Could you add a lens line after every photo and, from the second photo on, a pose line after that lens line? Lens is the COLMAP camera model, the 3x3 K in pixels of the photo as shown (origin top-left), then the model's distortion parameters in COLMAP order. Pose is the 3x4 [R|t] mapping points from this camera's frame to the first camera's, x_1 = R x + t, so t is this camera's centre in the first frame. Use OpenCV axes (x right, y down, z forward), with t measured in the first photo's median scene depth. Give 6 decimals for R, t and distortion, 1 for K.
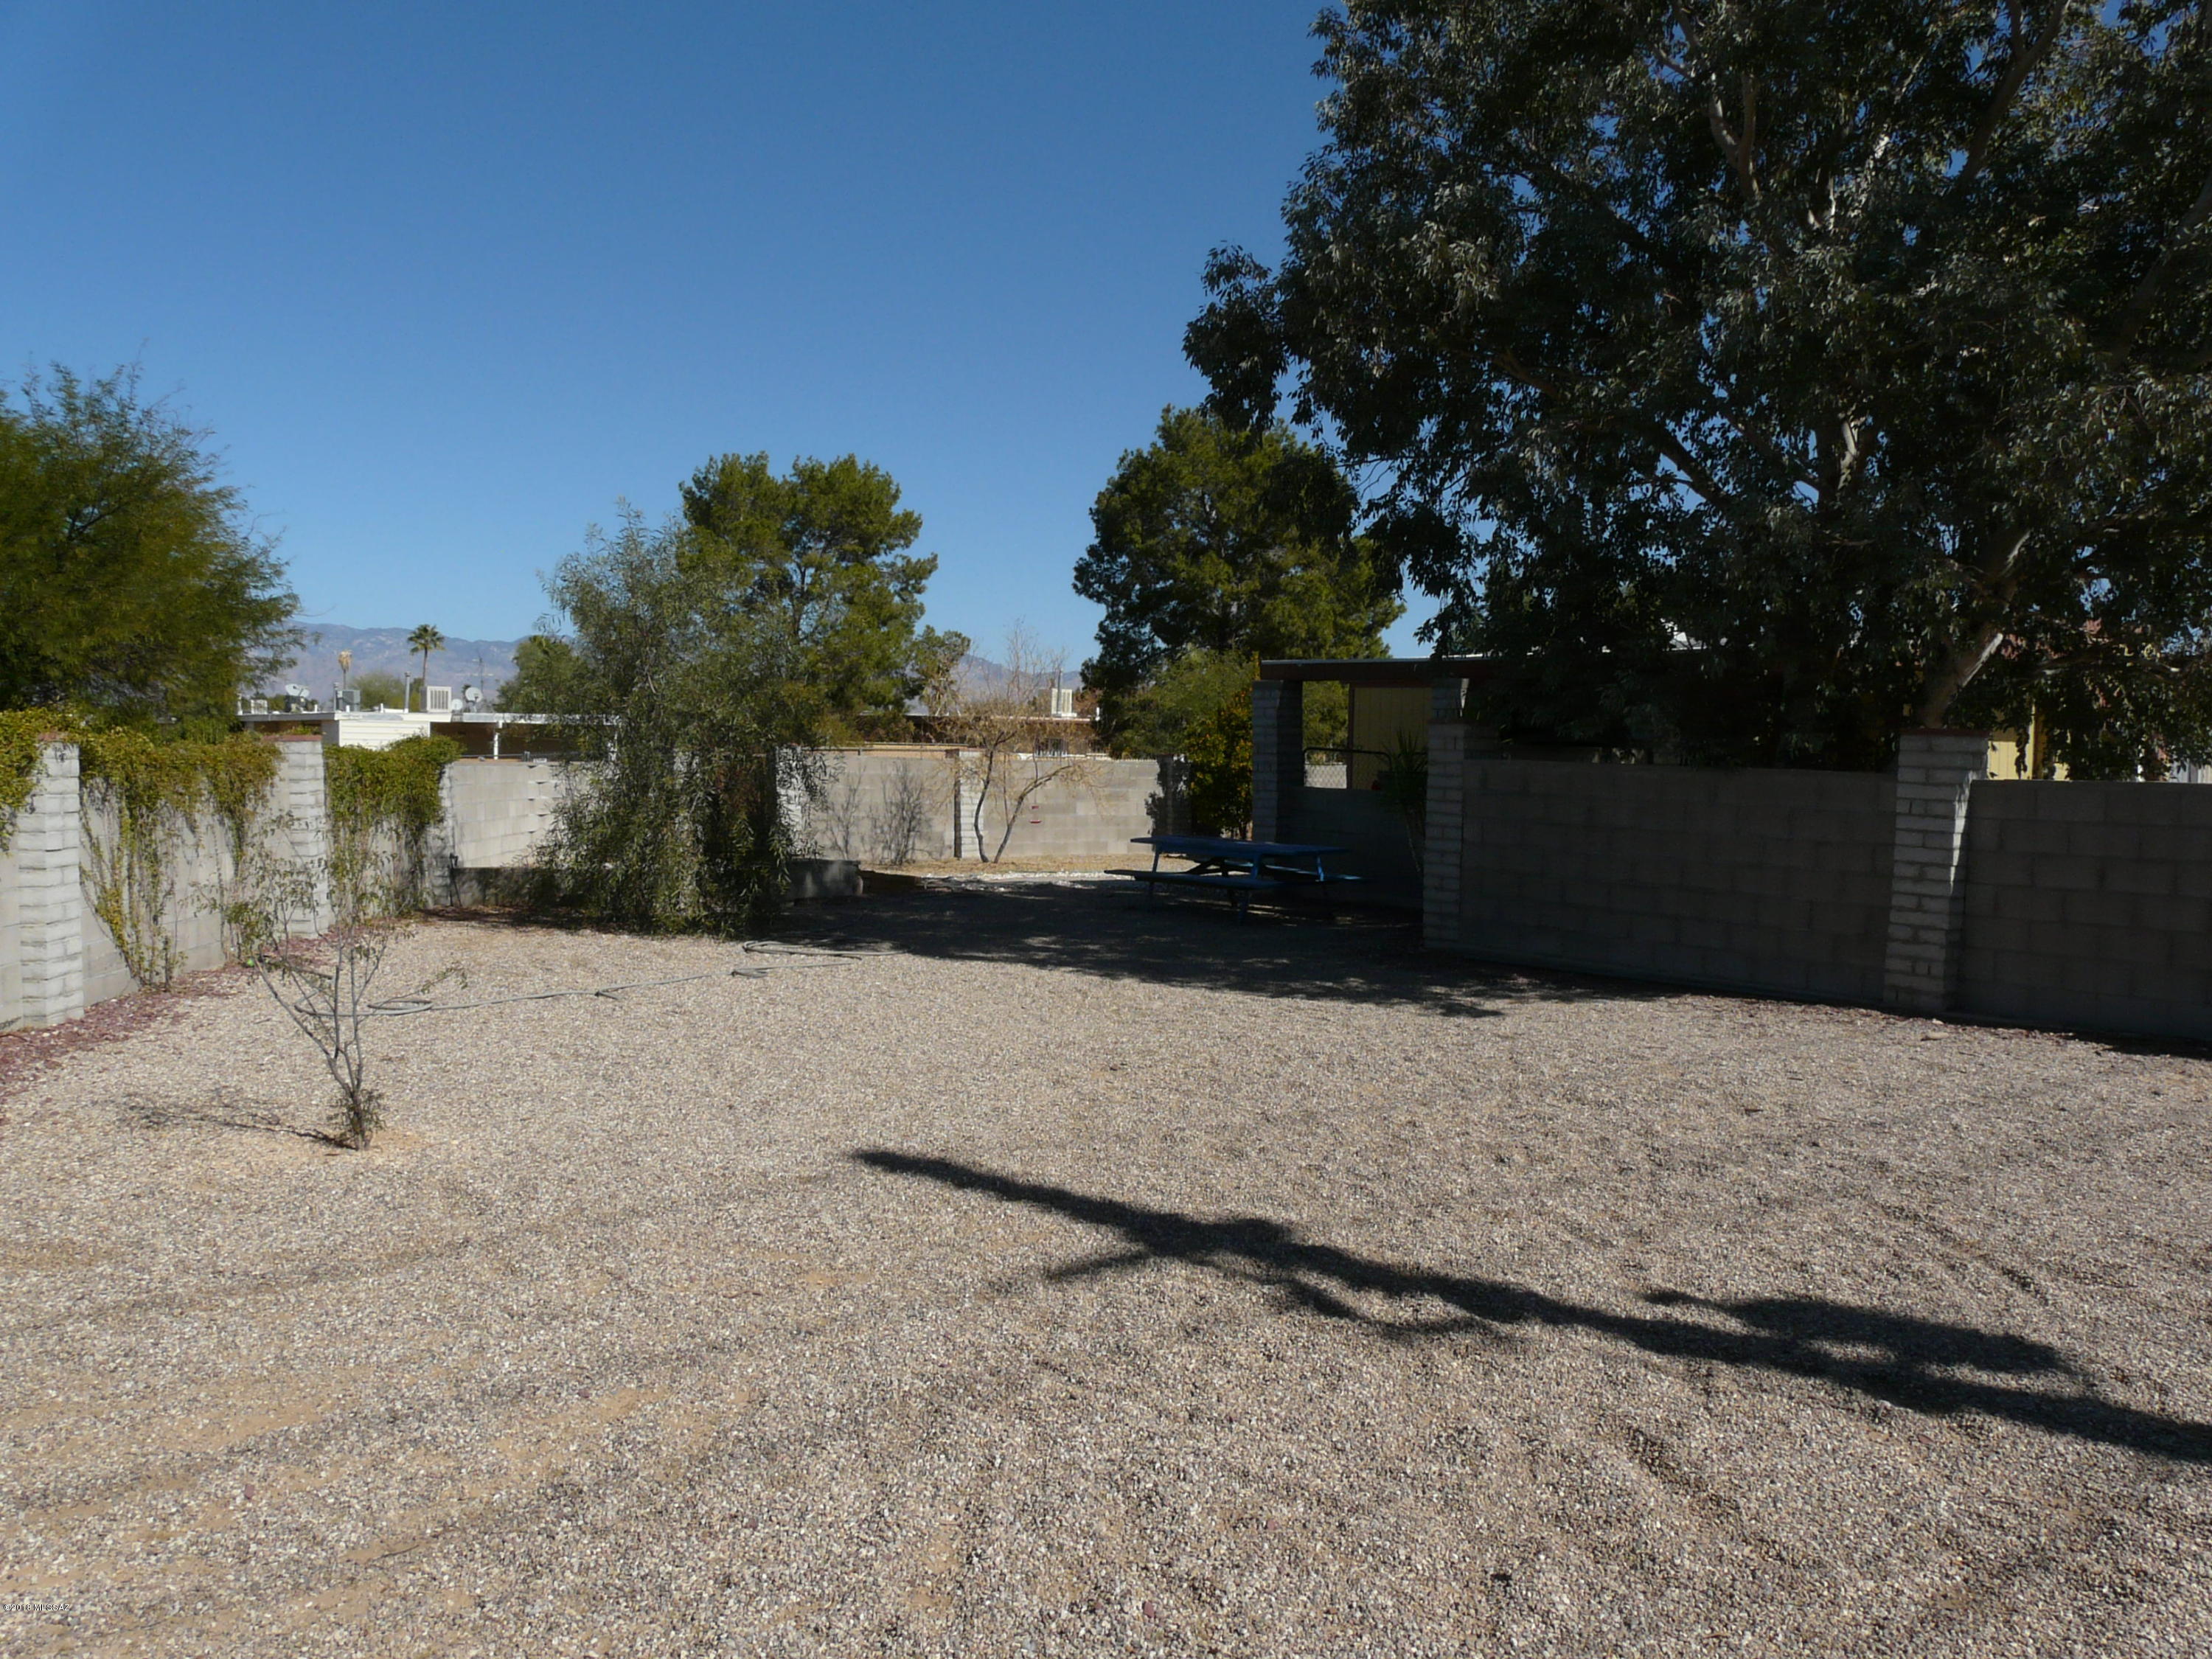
lens RADIAL K [[1808.6, 0, 1105.2], [0, 1808.6, 830.3], [0, 0, 1]] dist [-0.049660, 0.035808]
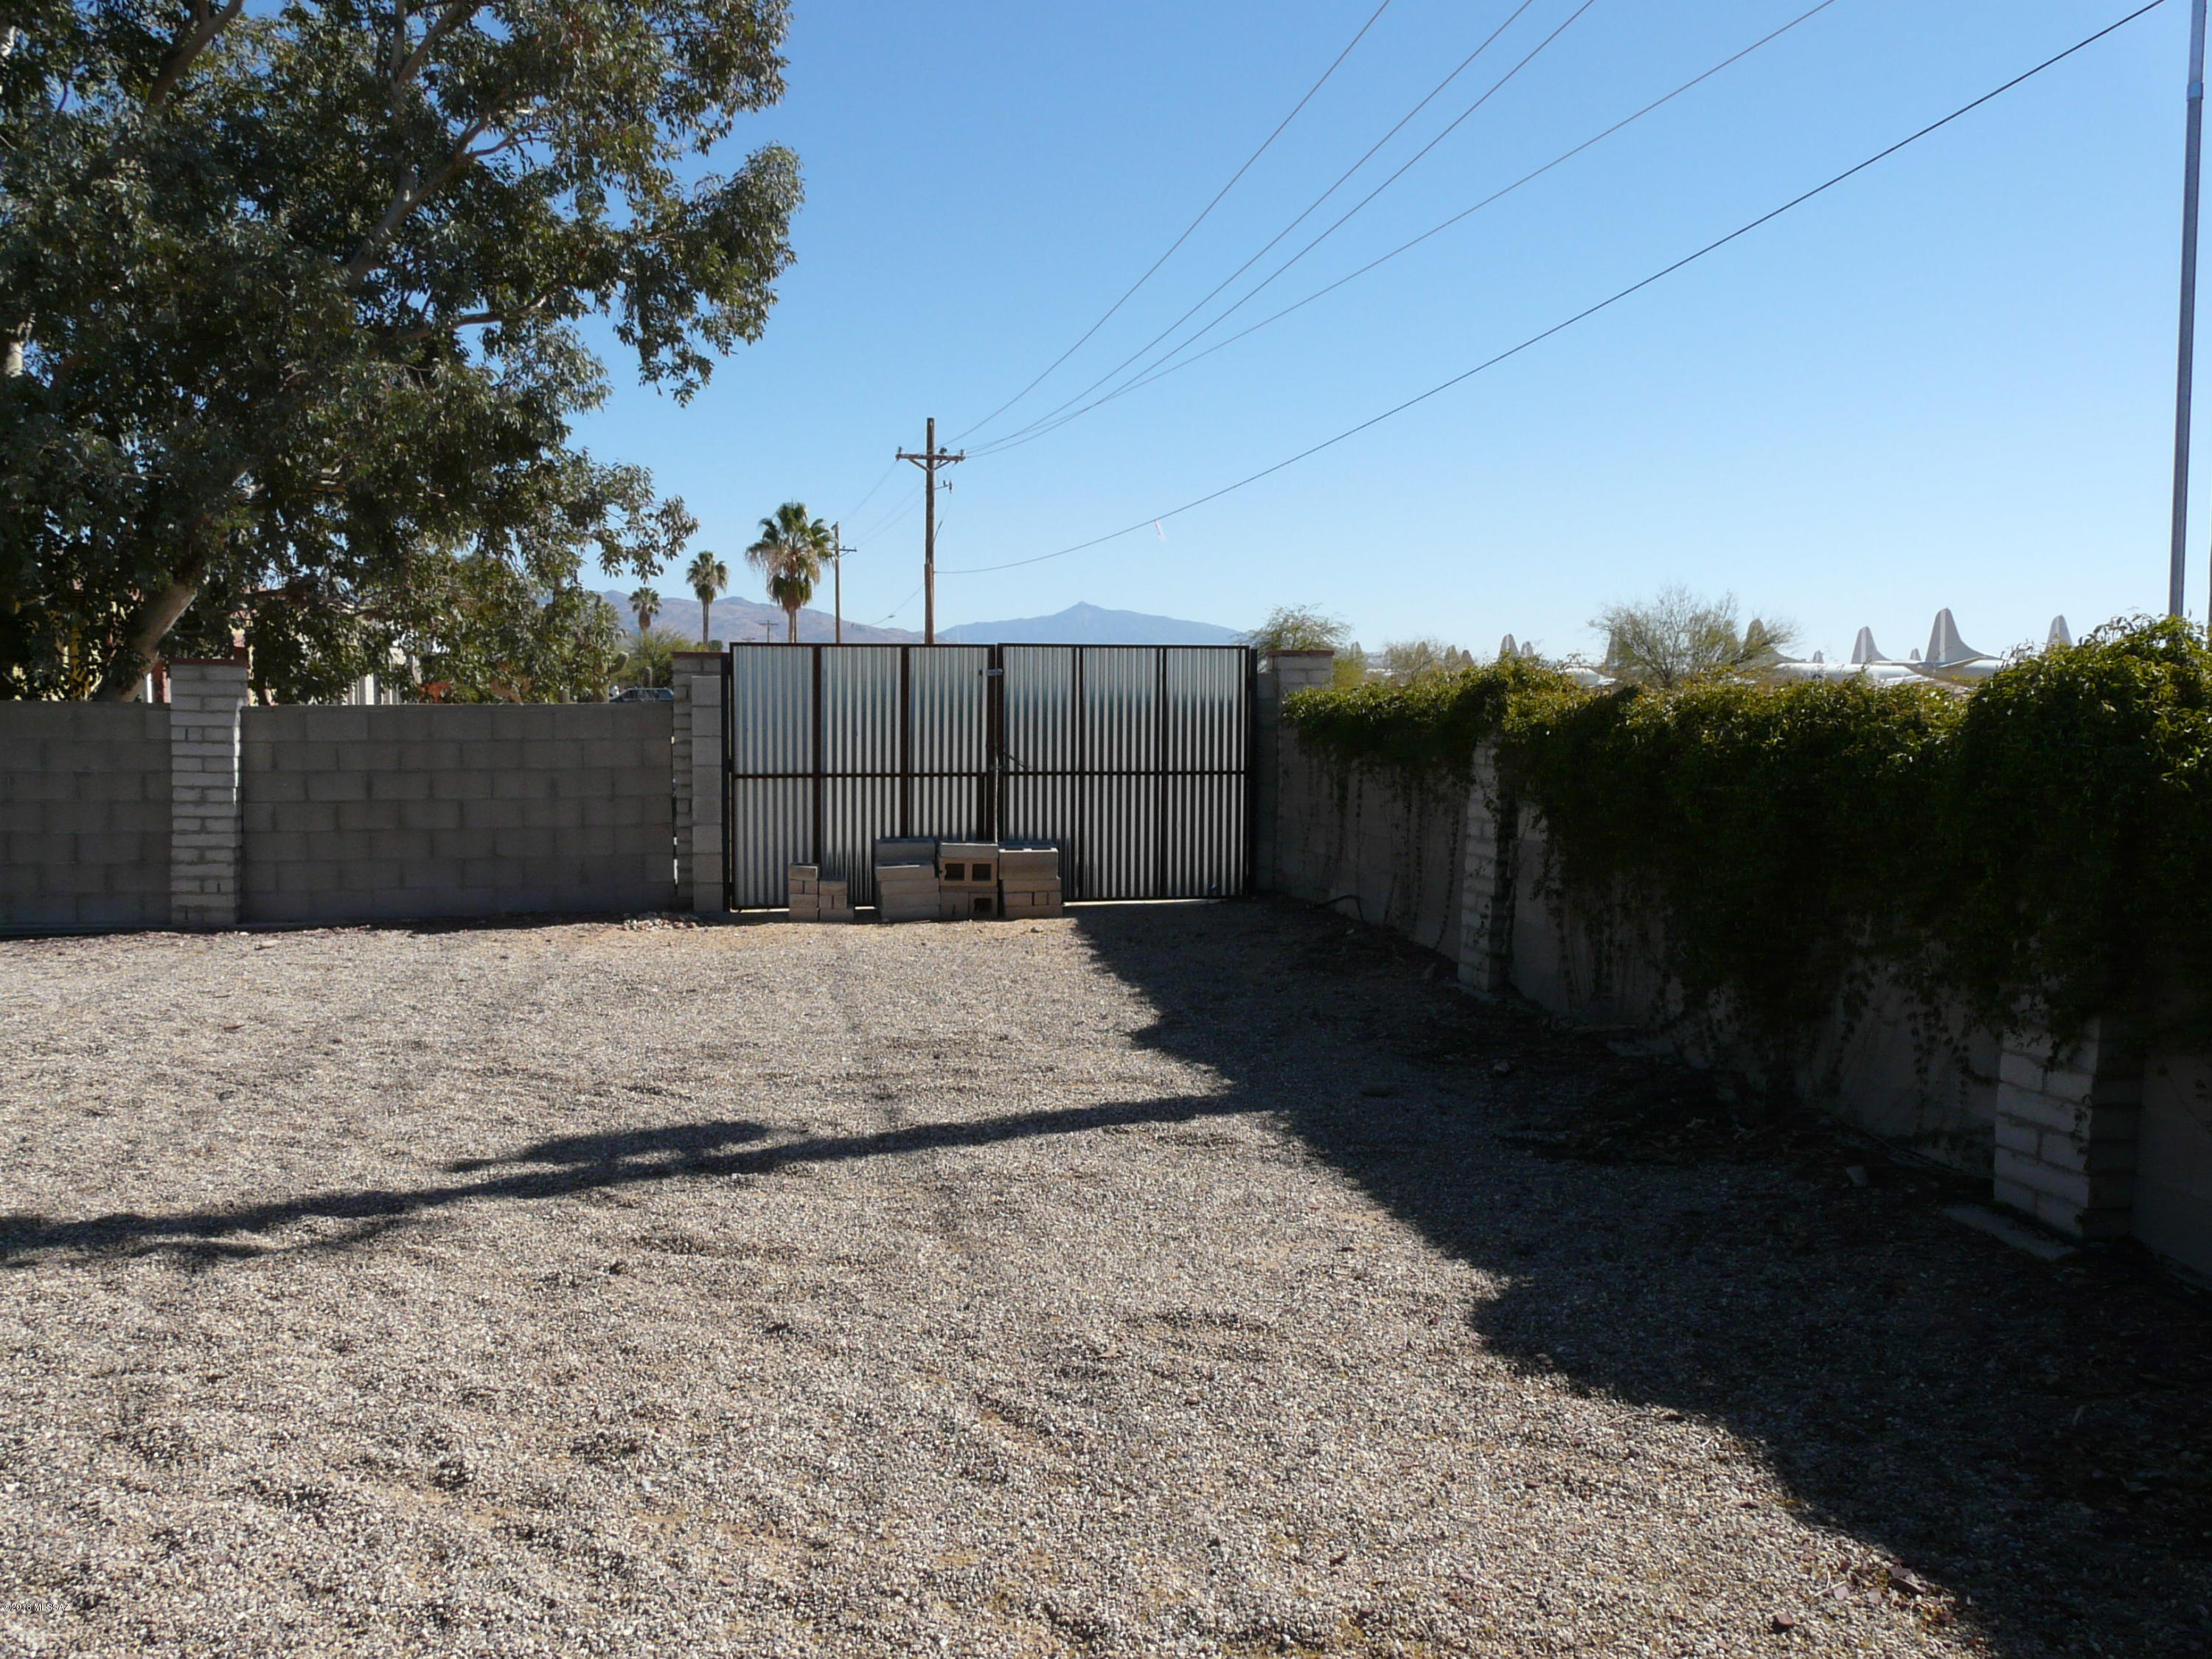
lens RADIAL K [[1808.6, 0, 1104.0], [0, 1808.6, 826.9], [0, 0, 1]] dist [-0.049660, 0.035808]
pose [[0.439523, -0.082354, 0.894448, -0.252986], [0.044169, 0.996565, 0.070052, -0.008527], [-0.897145, 0.008717, 0.441650, 0.064123]]
